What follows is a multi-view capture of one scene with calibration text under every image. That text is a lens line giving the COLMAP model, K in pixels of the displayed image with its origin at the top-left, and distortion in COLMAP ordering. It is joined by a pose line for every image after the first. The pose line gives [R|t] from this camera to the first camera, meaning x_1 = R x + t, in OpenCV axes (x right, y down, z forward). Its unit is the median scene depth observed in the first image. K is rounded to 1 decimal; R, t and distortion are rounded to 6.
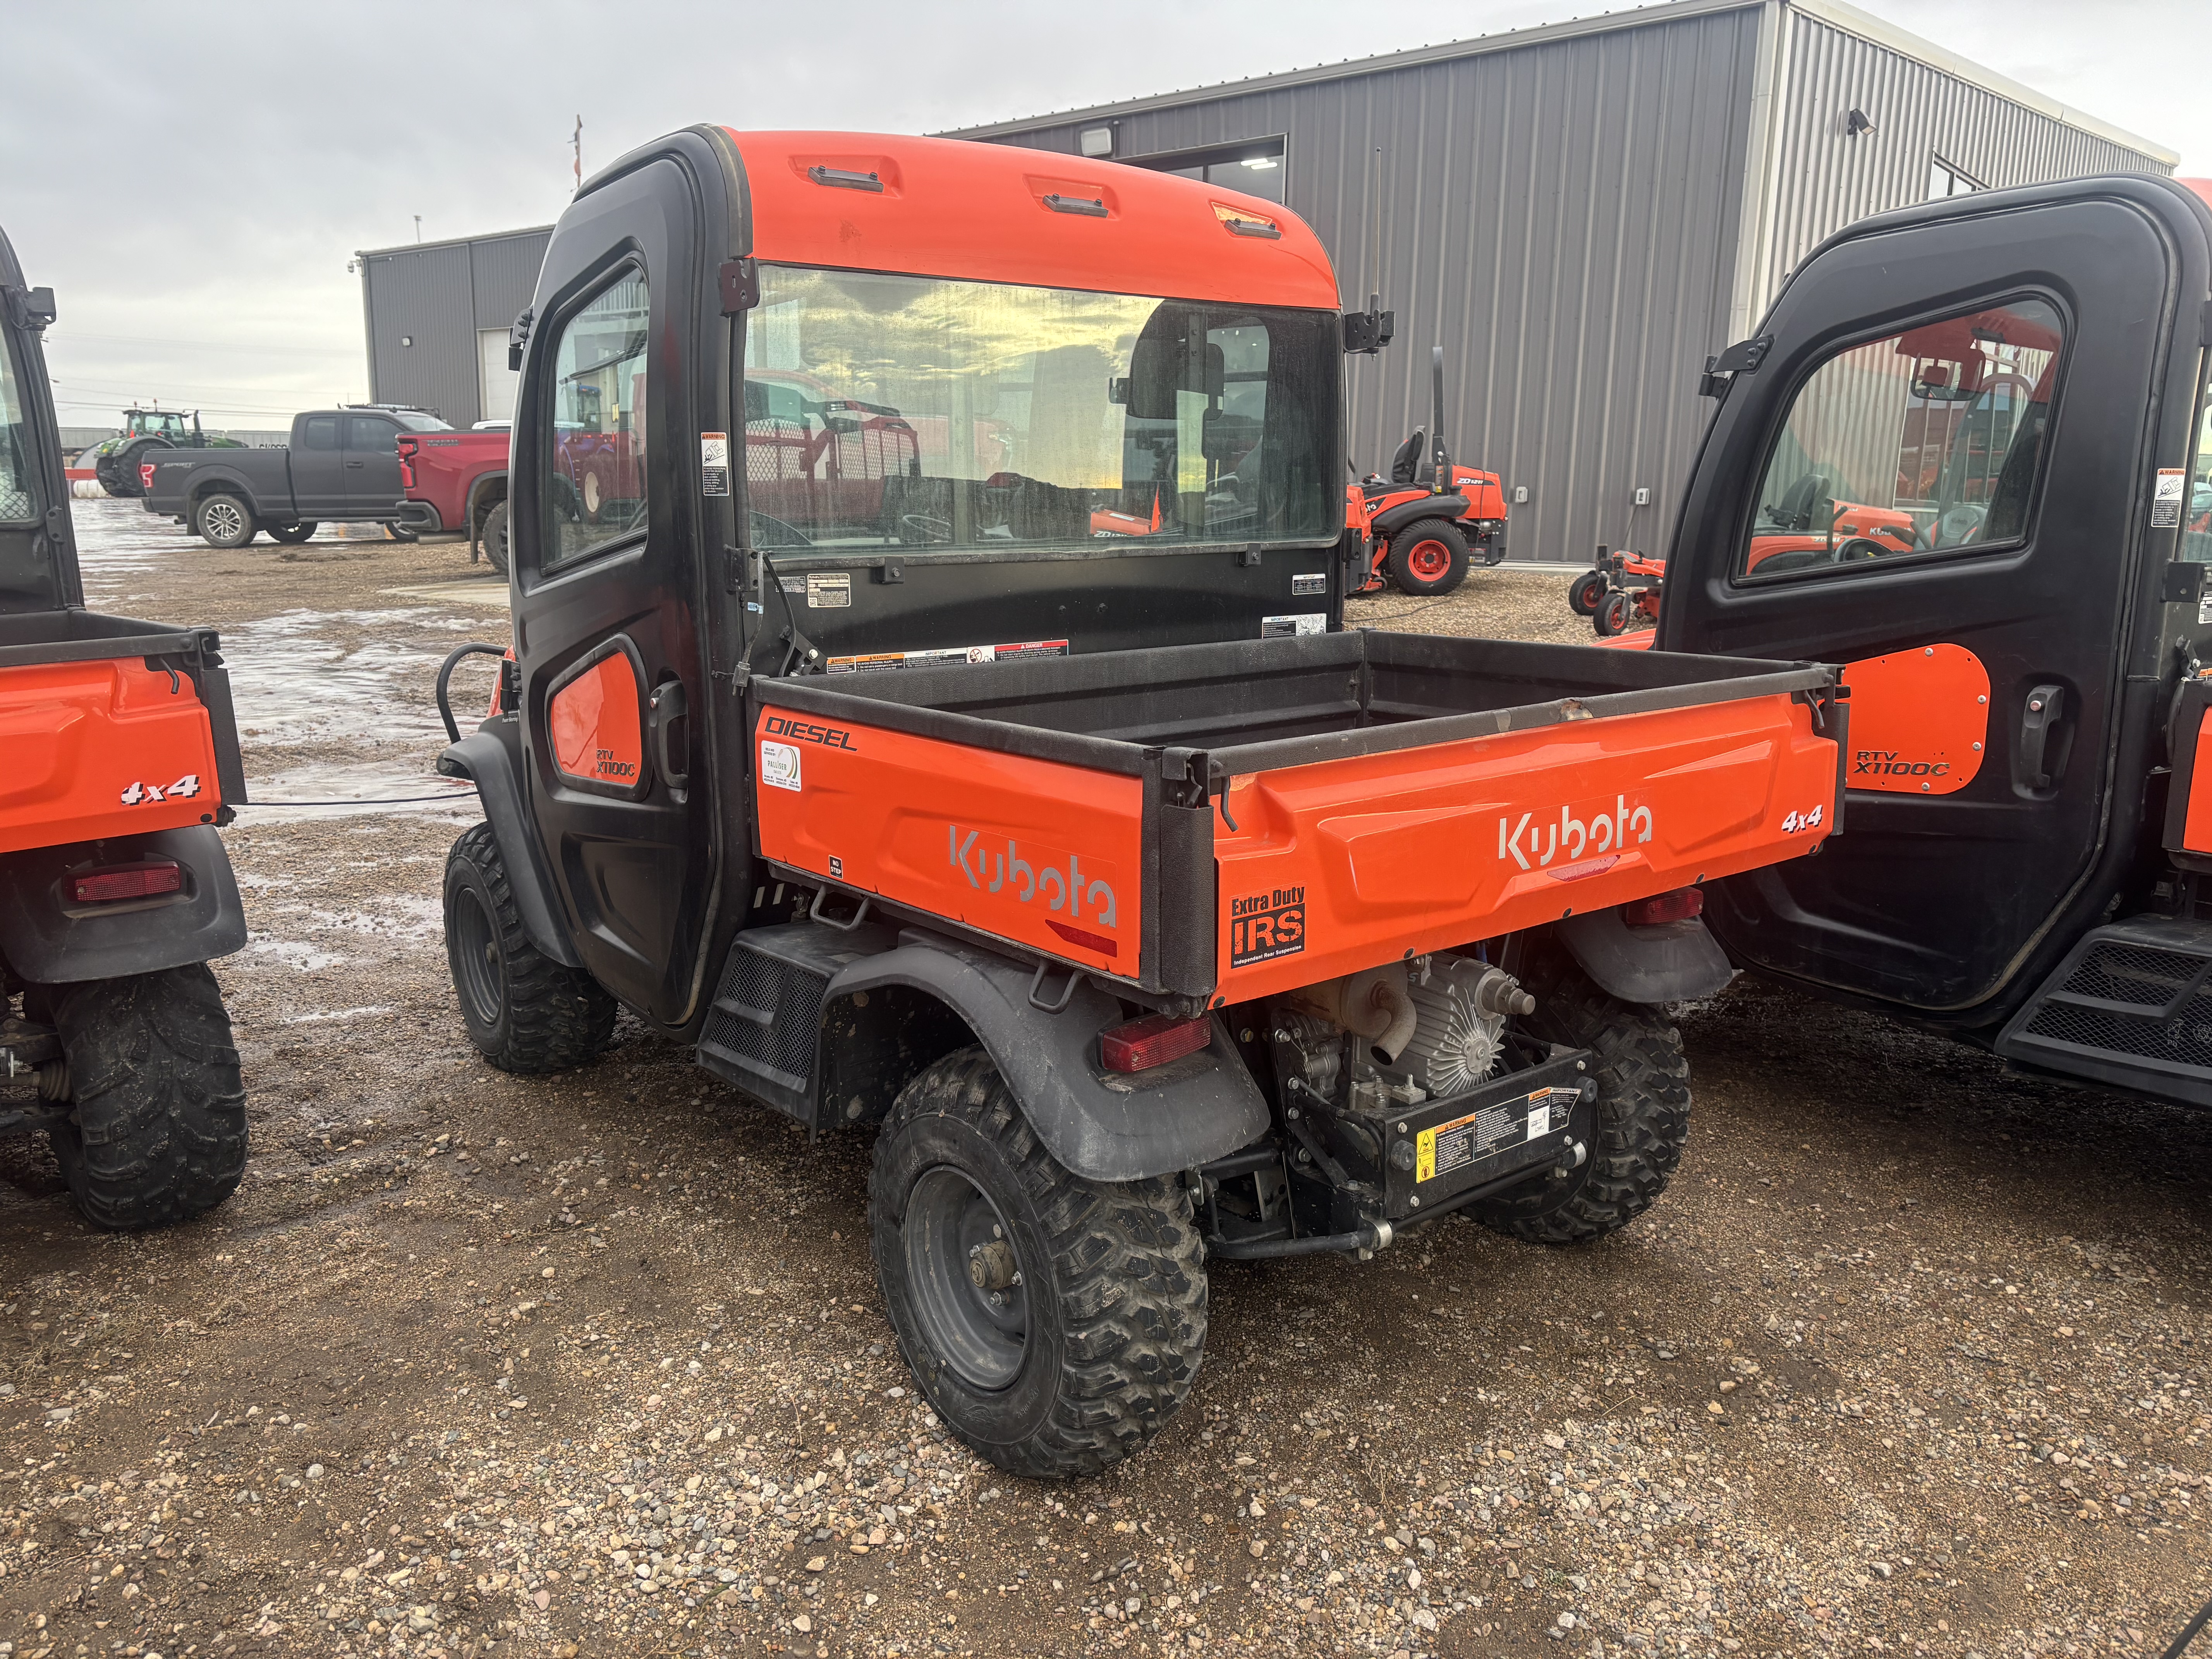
lens RADIAL K [[1775.9, 0, 1116.0], [0, 1775.9, 819.3], [0, 0, 1]] dist [0.136060, -0.002275]
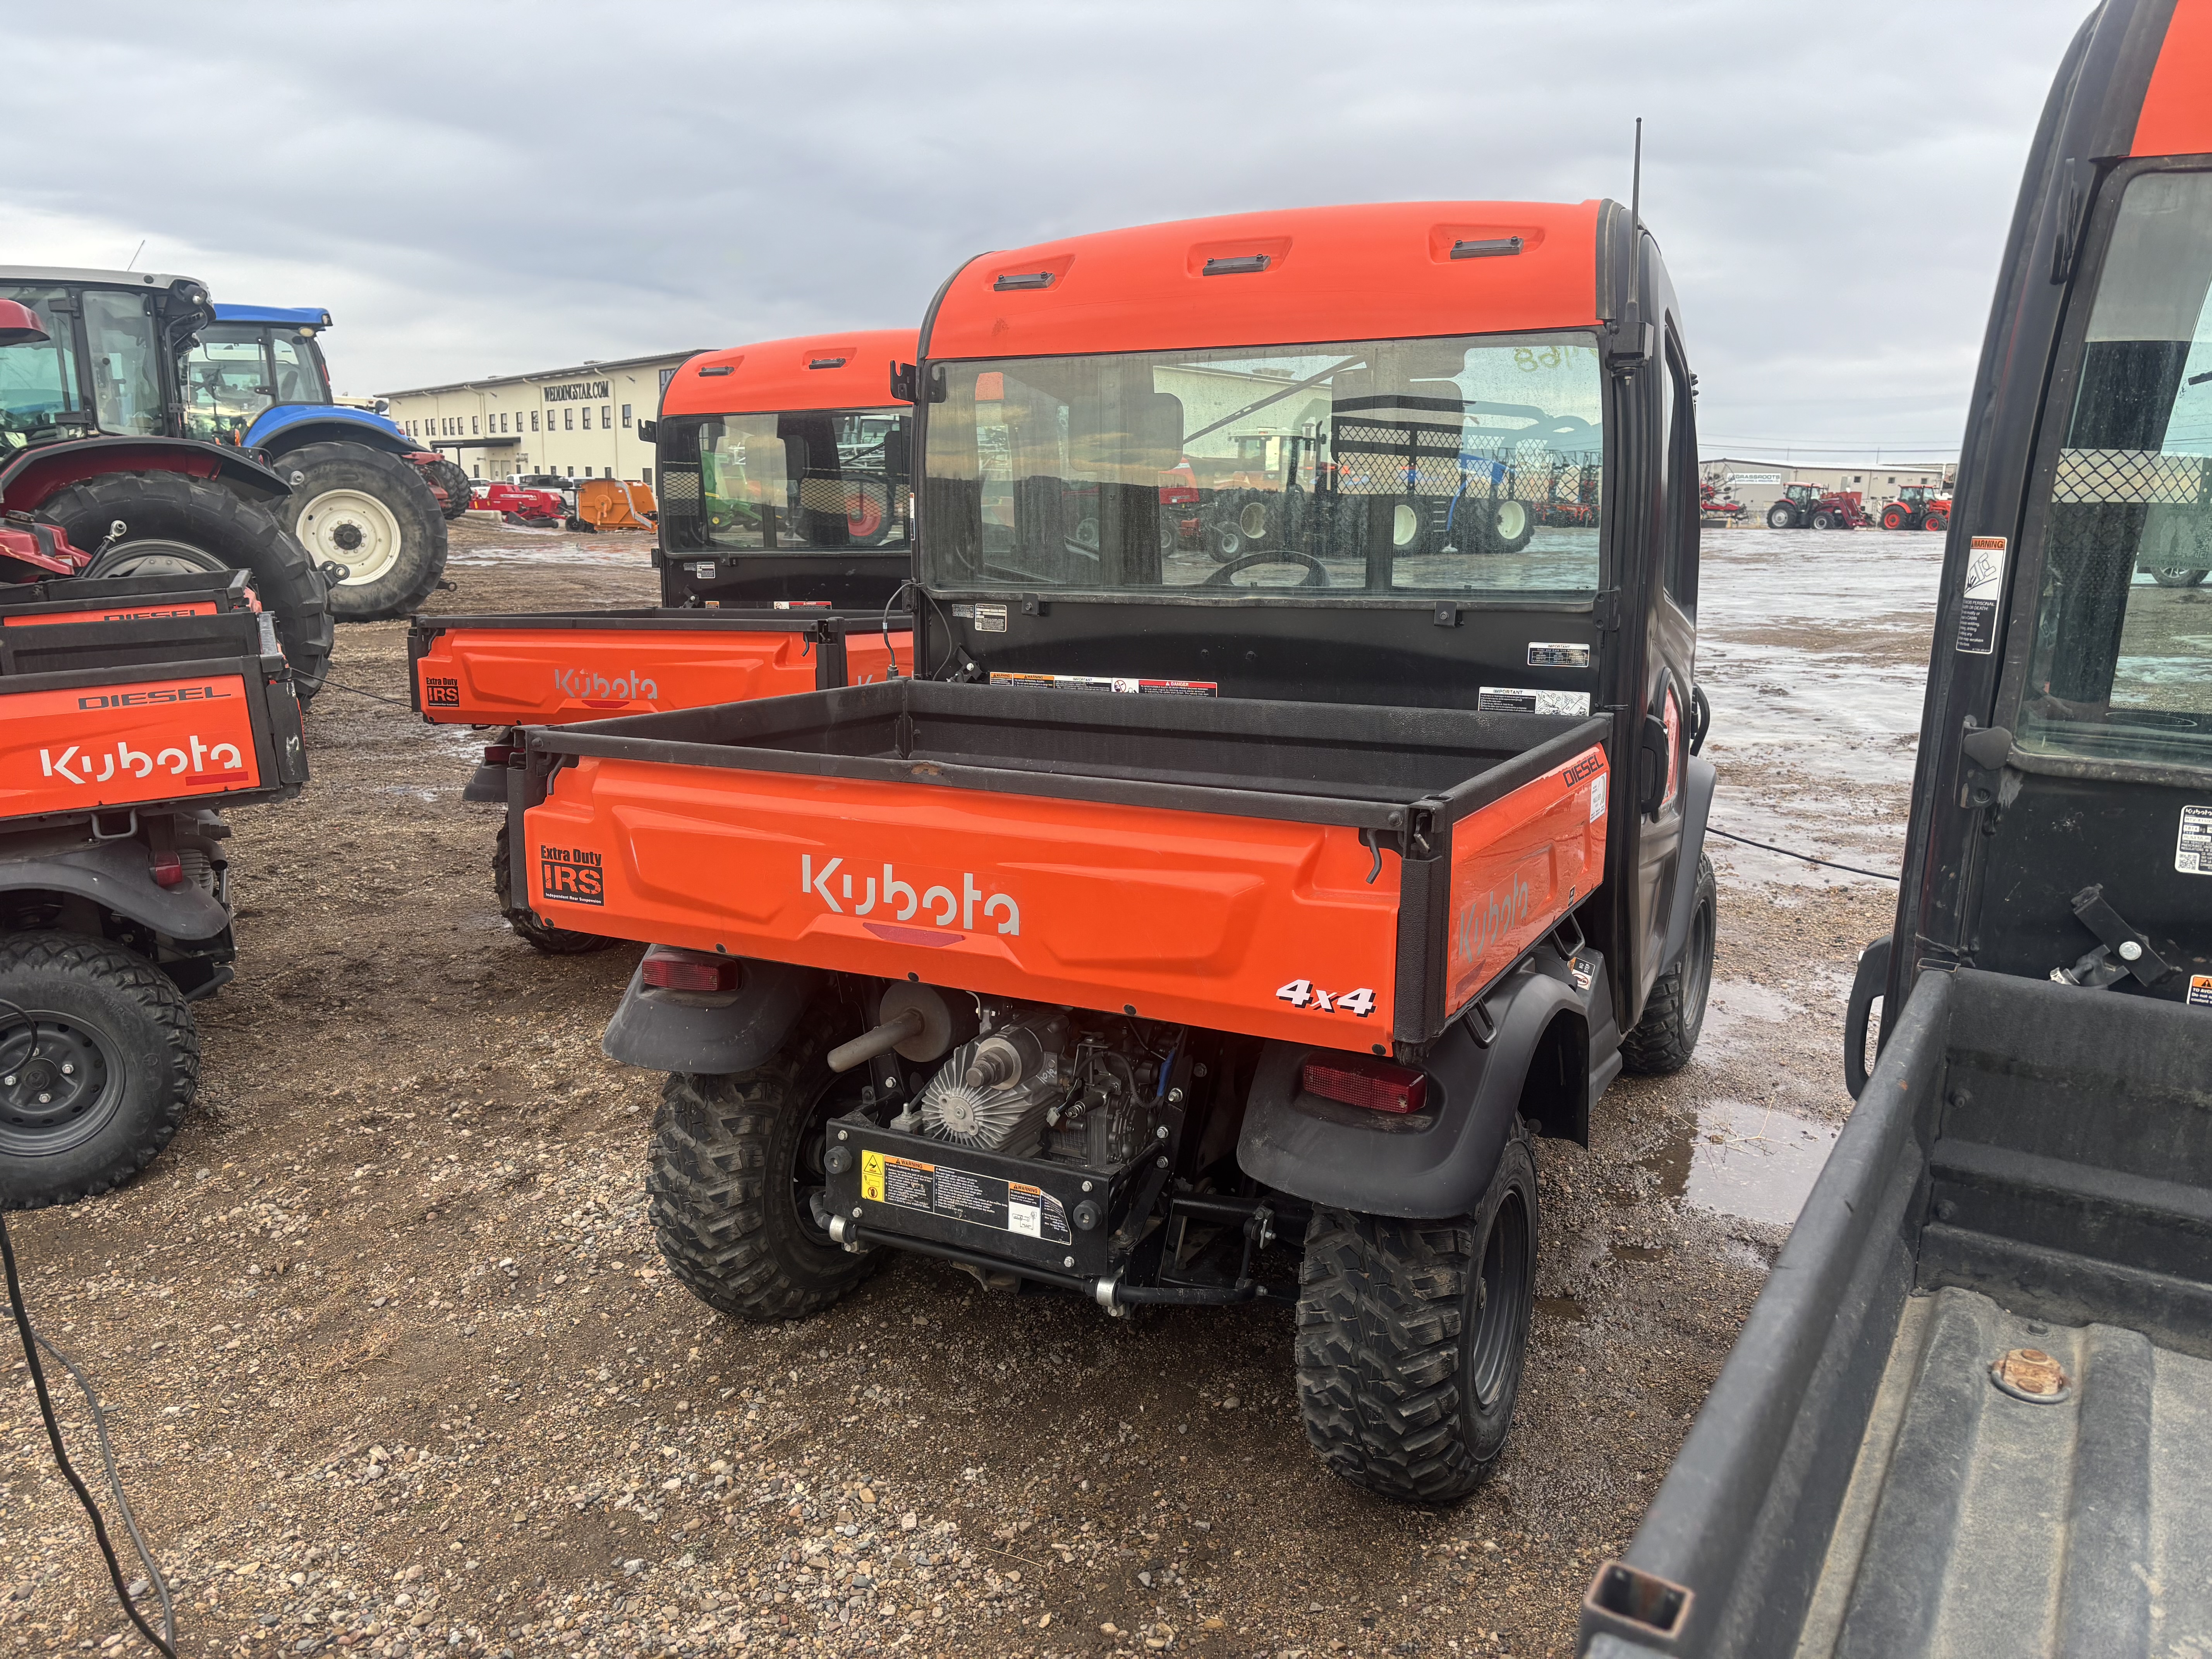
lens RADIAL K [[1775.9, 0, 1116.0], [0, 1775.9, 819.3], [0, 0, 1]] dist [0.136060, -0.002275]
pose [[0.337196, 0.159318, -0.927856, 1.143529], [-0.176159, 0.978846, 0.104055, -0.148650], [0.924806, 0.128363, 0.358128, 0.720351]]
